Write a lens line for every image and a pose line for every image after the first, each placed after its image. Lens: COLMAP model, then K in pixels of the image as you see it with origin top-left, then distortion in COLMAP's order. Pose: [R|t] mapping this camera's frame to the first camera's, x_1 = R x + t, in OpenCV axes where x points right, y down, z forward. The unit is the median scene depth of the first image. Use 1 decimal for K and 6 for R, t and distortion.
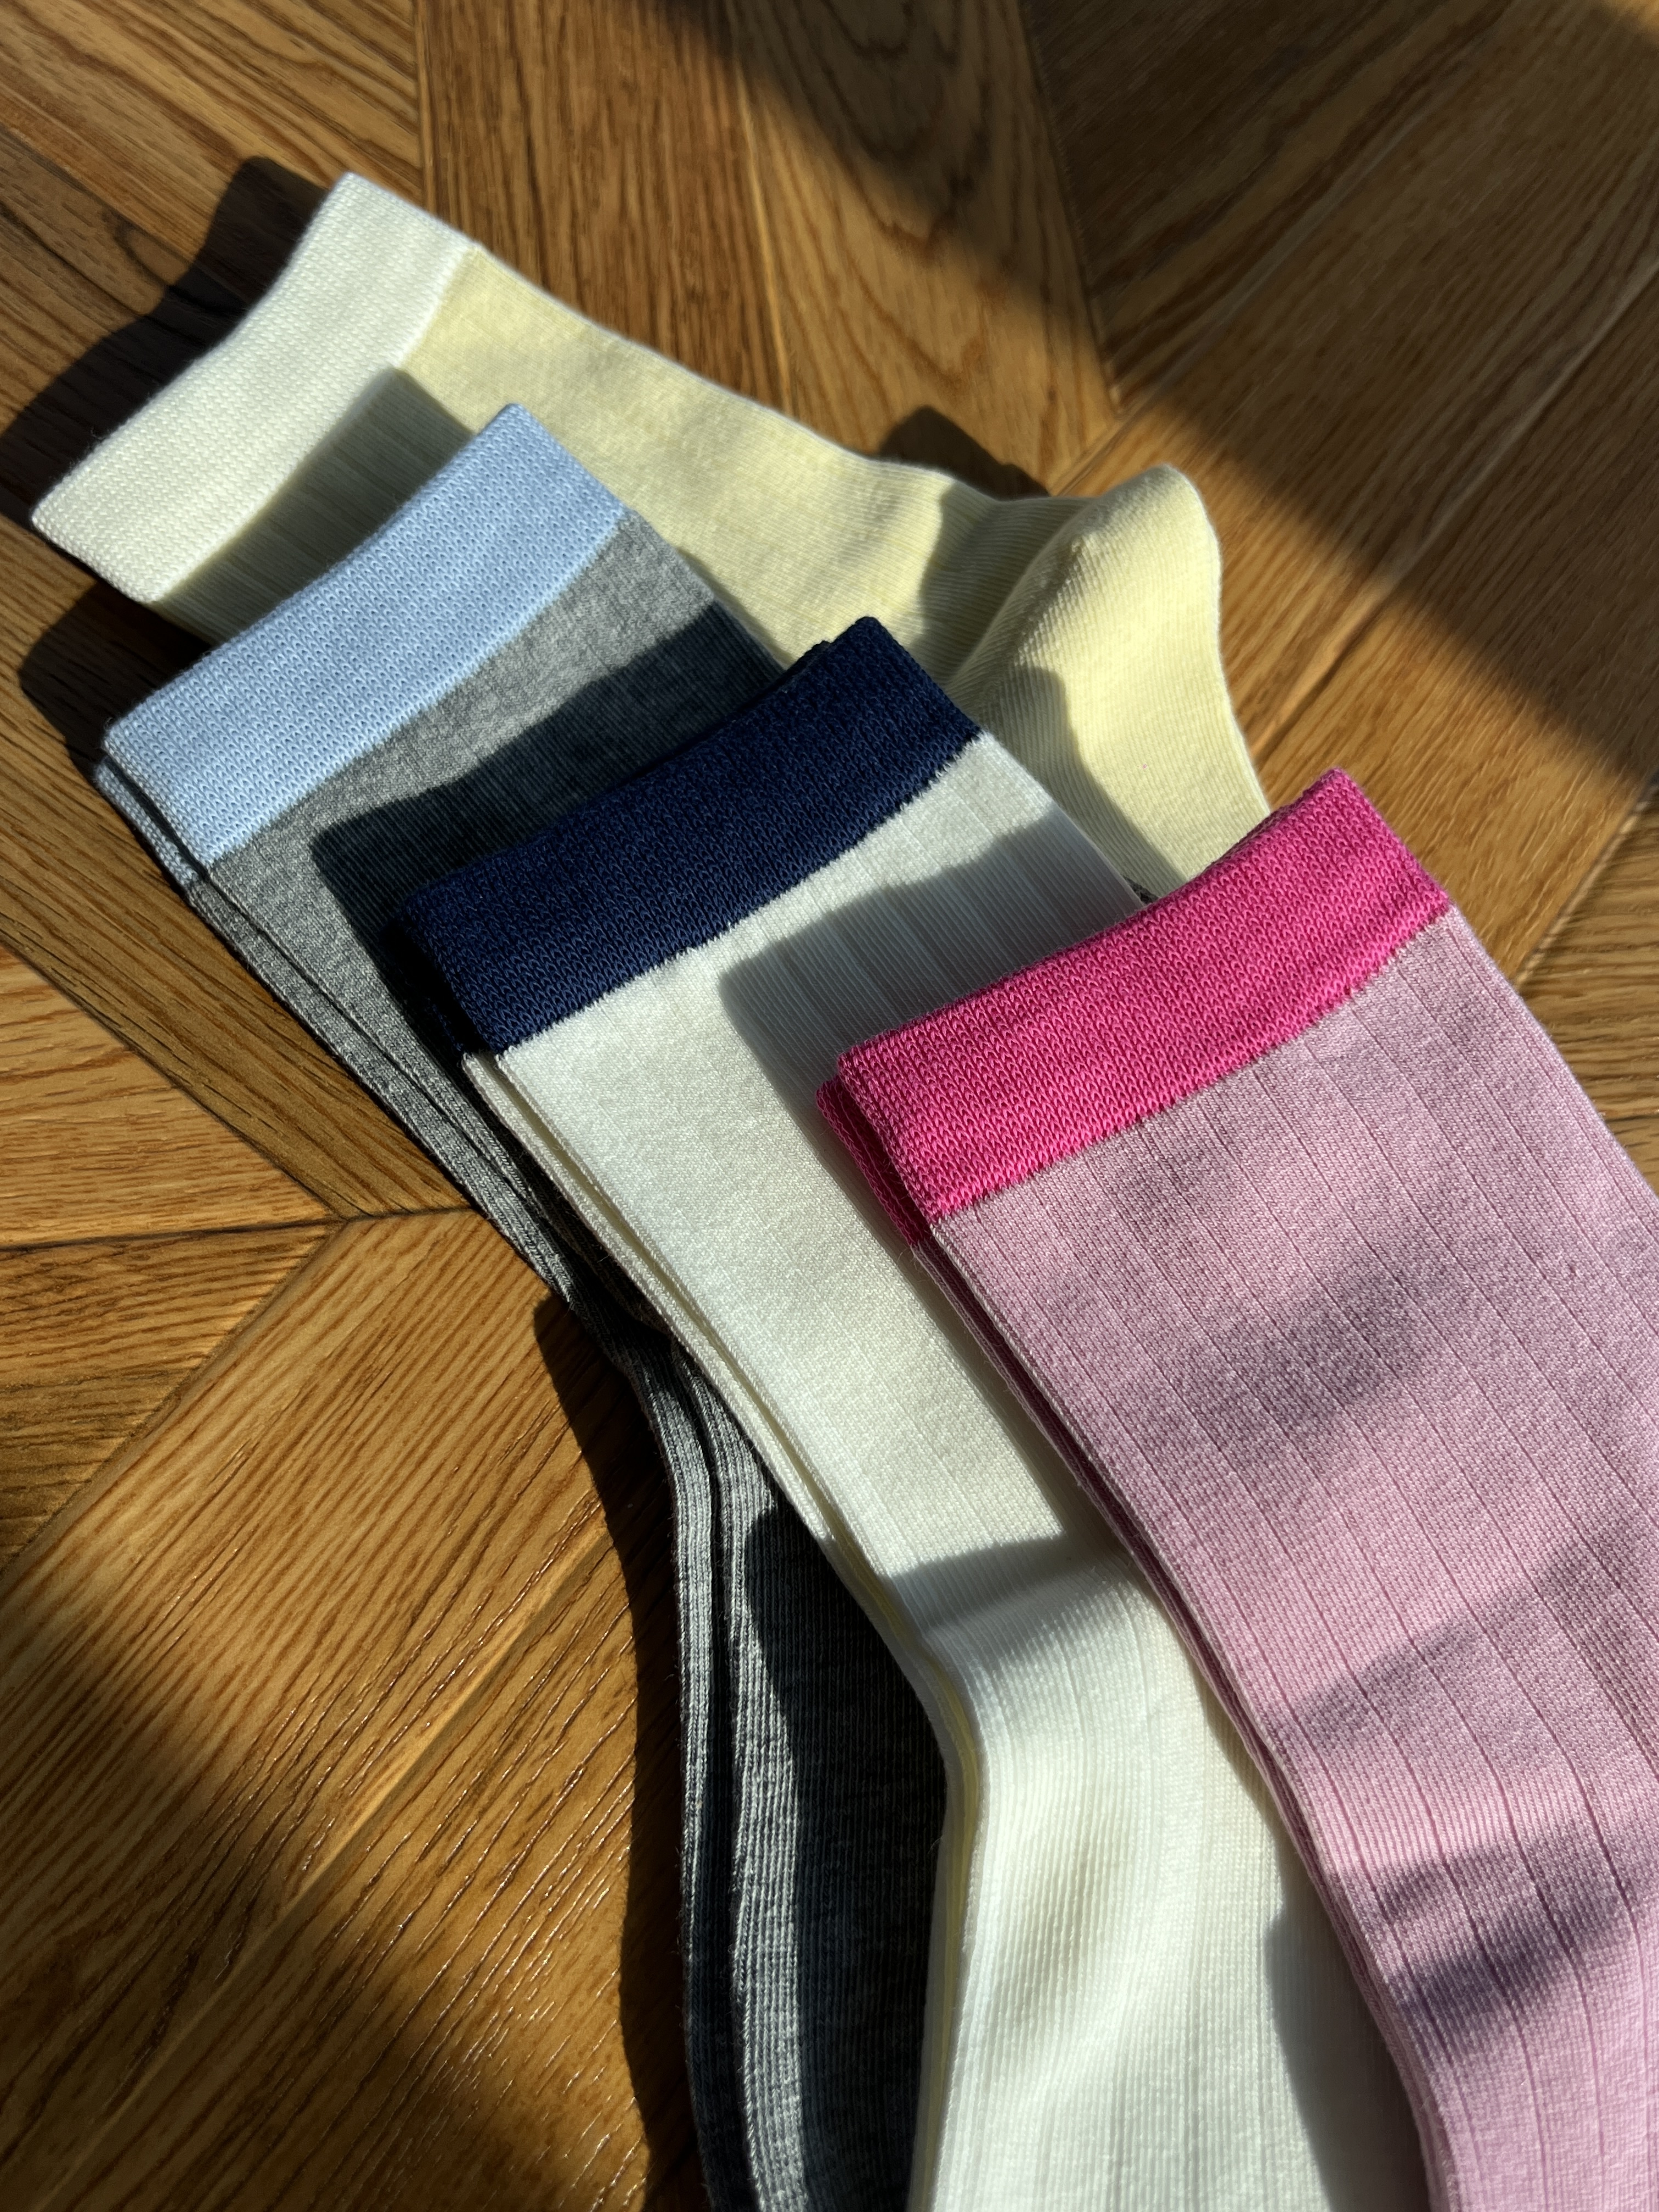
lens RADIAL K [[1905.9, 0, 829.5], [0, 1905.9, 1106.0], [0, 0, 1]] dist [-0.005921, -0.009955]
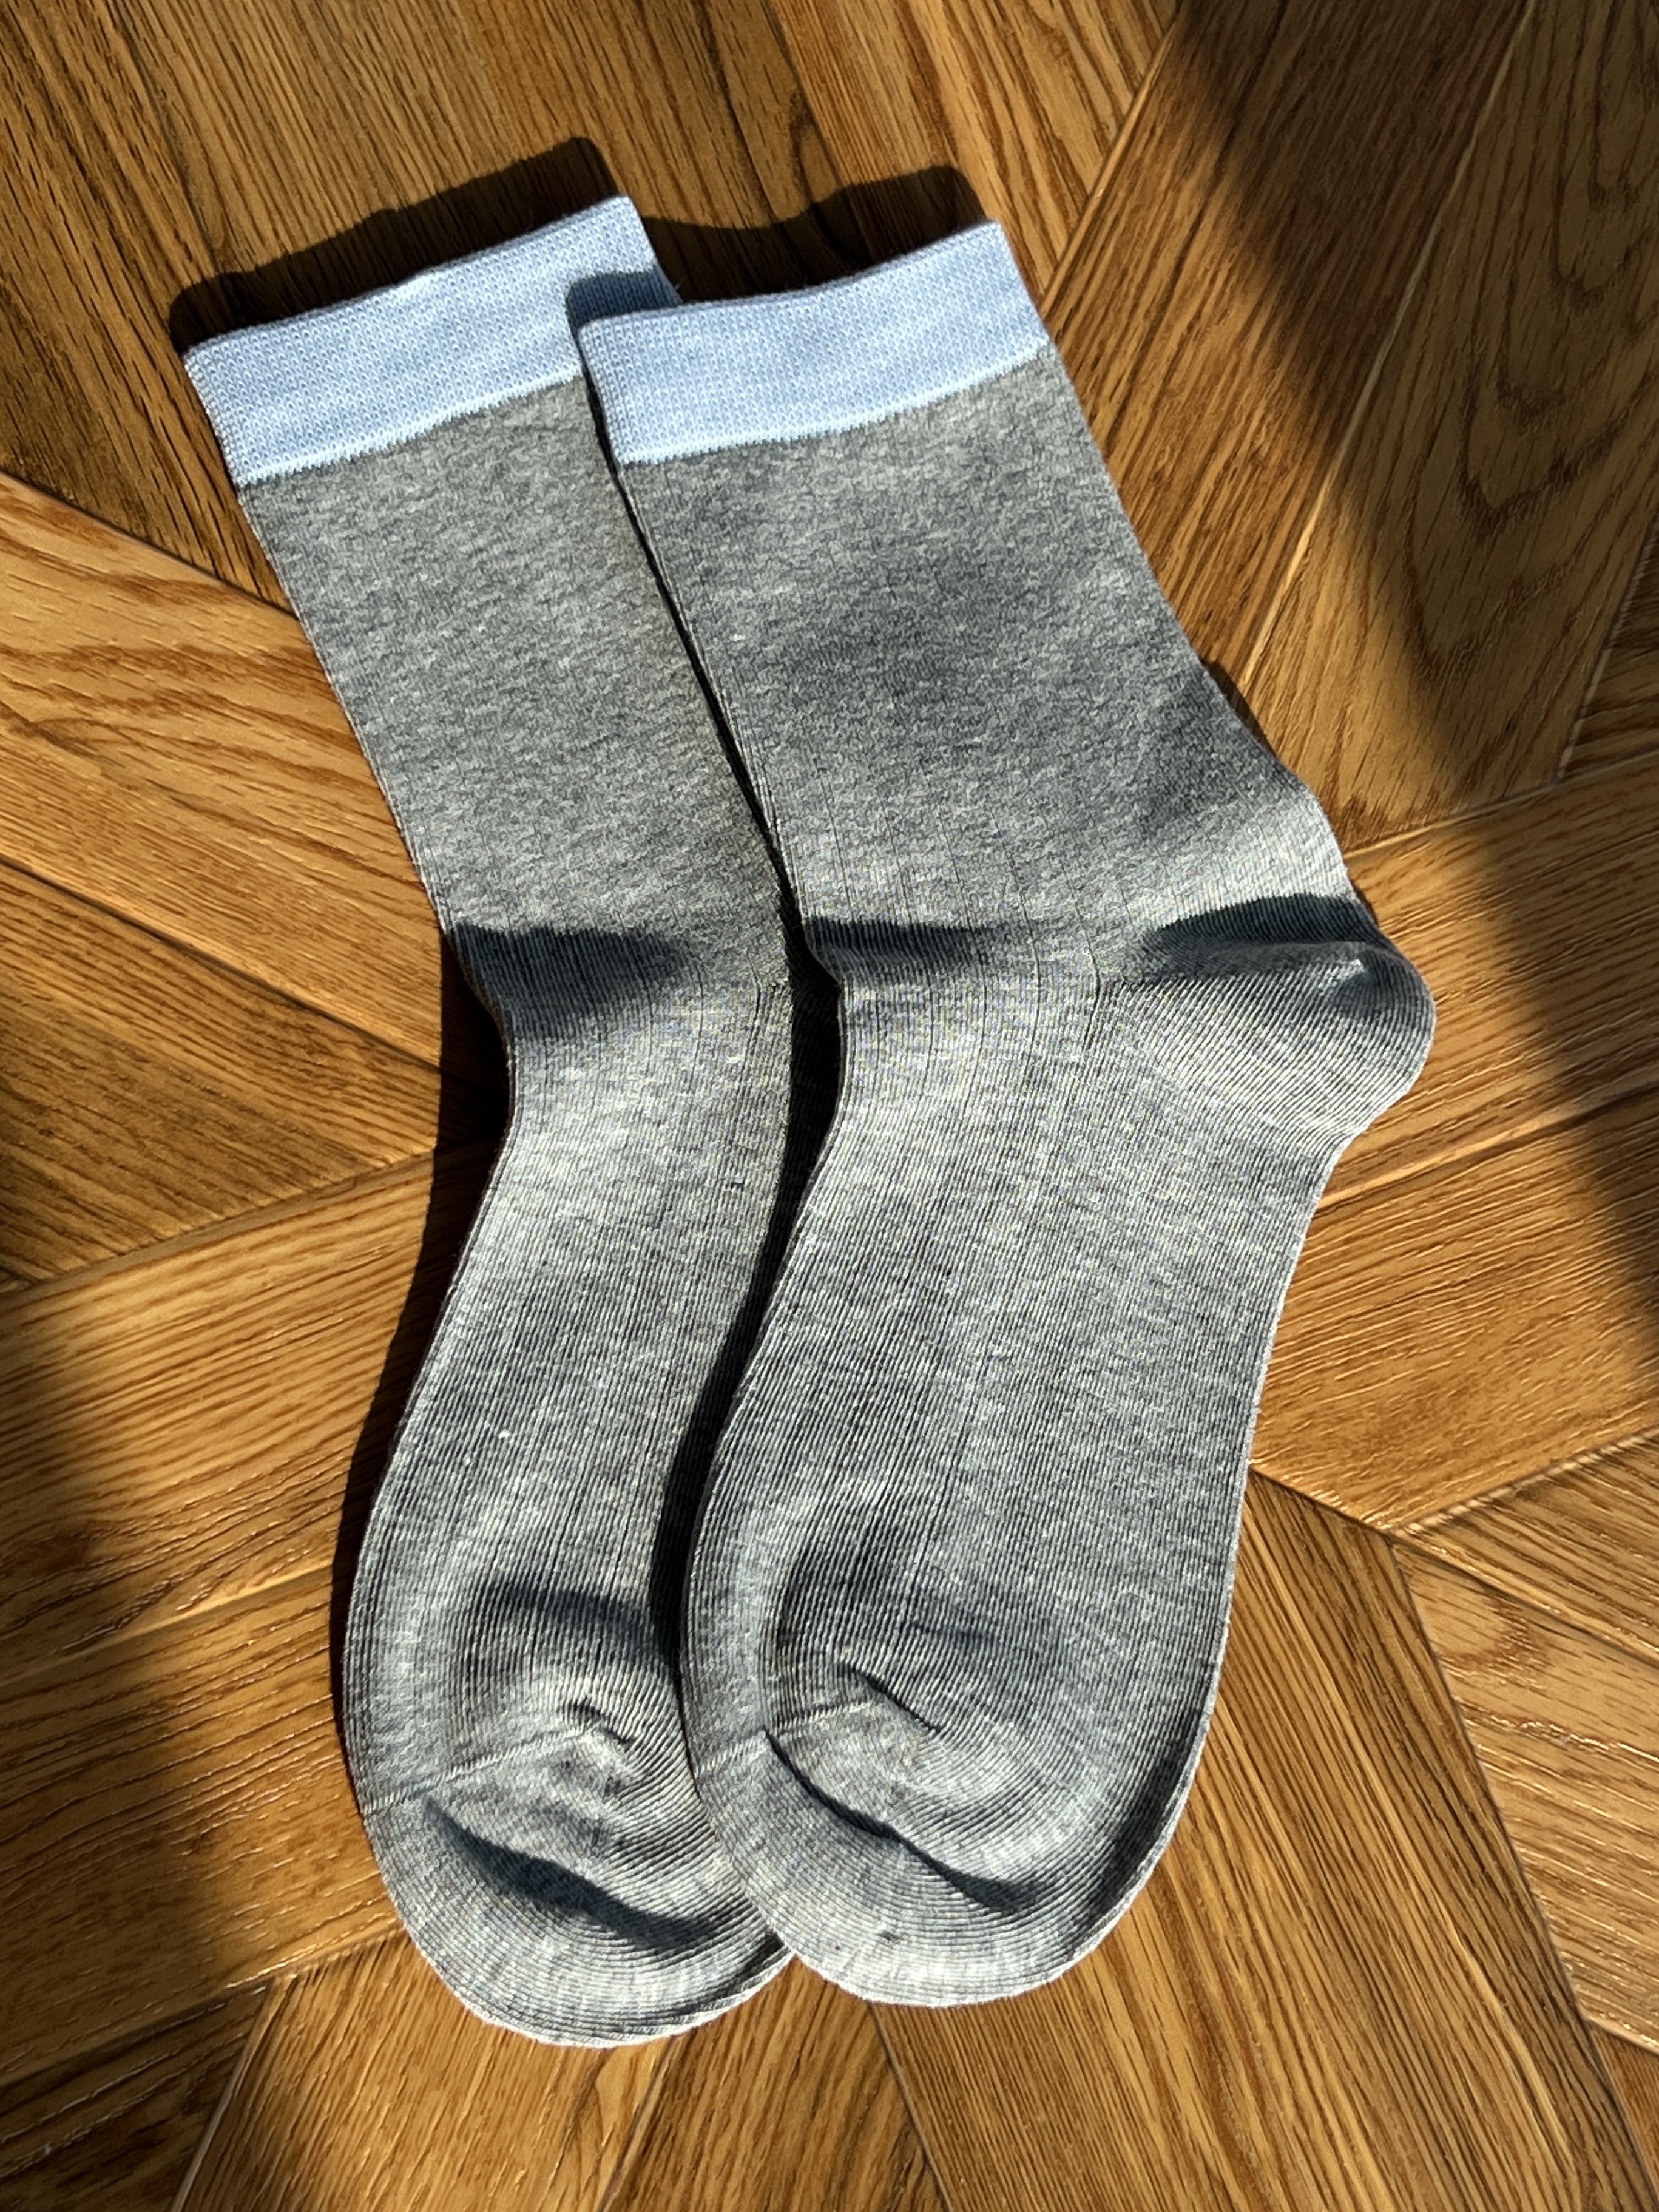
lens RADIAL K [[3756.2, 0, 829.5], [0, 3756.2, 1106.0], [0, 0, 1]] dist [0.237088, -0.942094]
pose [[0.856138, 0.516614, -0.011754, -0.082410], [-0.515012, 0.854904, 0.062474, -0.186212], [0.042323, -0.047433, 0.997977, -1.320821]]
